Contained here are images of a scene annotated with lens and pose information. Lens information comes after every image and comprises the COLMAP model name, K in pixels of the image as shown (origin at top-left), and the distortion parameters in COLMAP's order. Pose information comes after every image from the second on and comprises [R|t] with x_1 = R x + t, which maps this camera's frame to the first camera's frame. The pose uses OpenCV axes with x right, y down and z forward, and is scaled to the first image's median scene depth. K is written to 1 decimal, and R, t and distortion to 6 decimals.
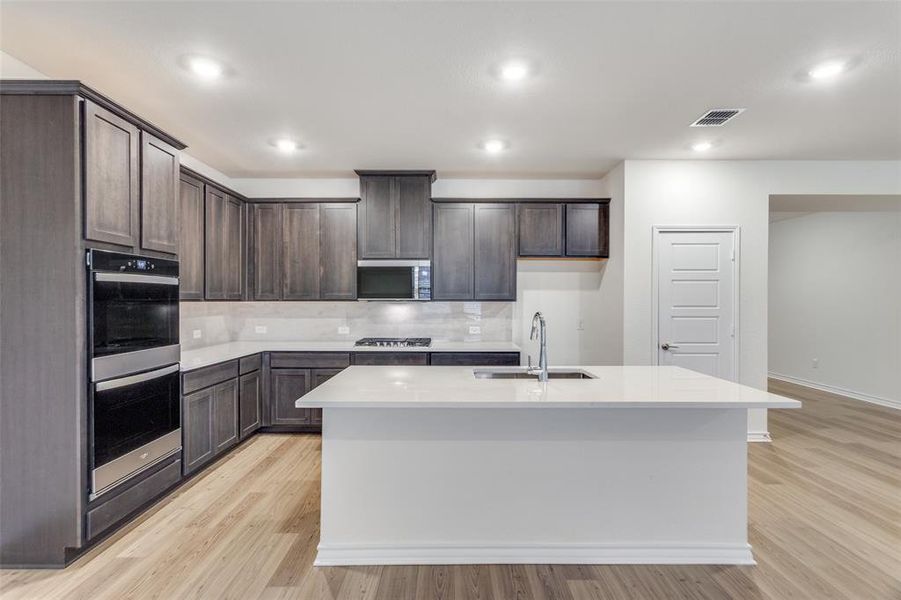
lens RADIAL K [[450.5, 0, 451.1], [0, 450.5, 302.9], [0, 0, 1]] dist [-0.000496, -0.000988]
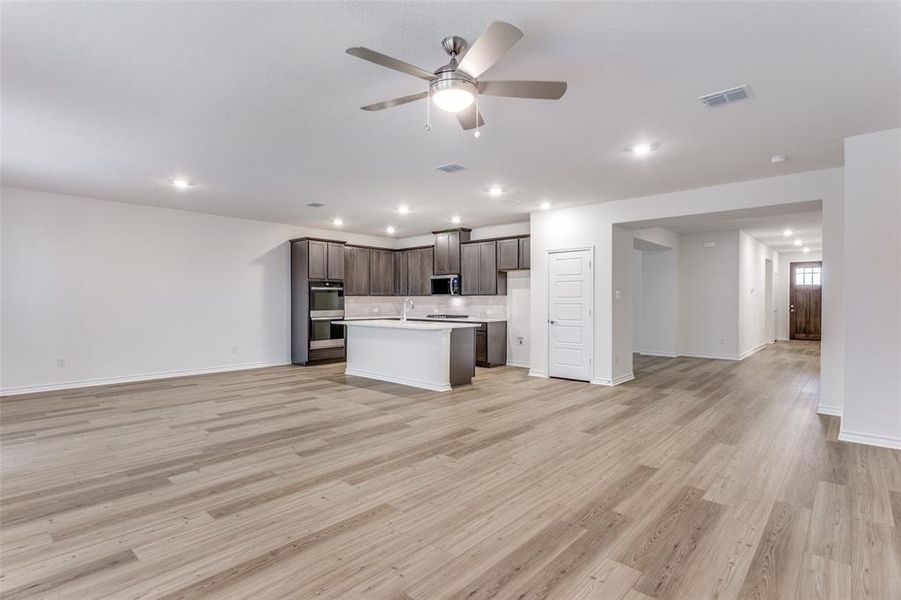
lens RADIAL K [[440.9, 0, 436.7], [0, 440.9, 304.3], [0, 0, 1]] dist [-0.002195, -0.000410]
pose [[0.726868, 0.006746, -0.686745, 1.464189], [-0.003185, 0.999974, 0.006452, 0.027289], [0.686770, -0.002502, 0.726870, -0.546300]]
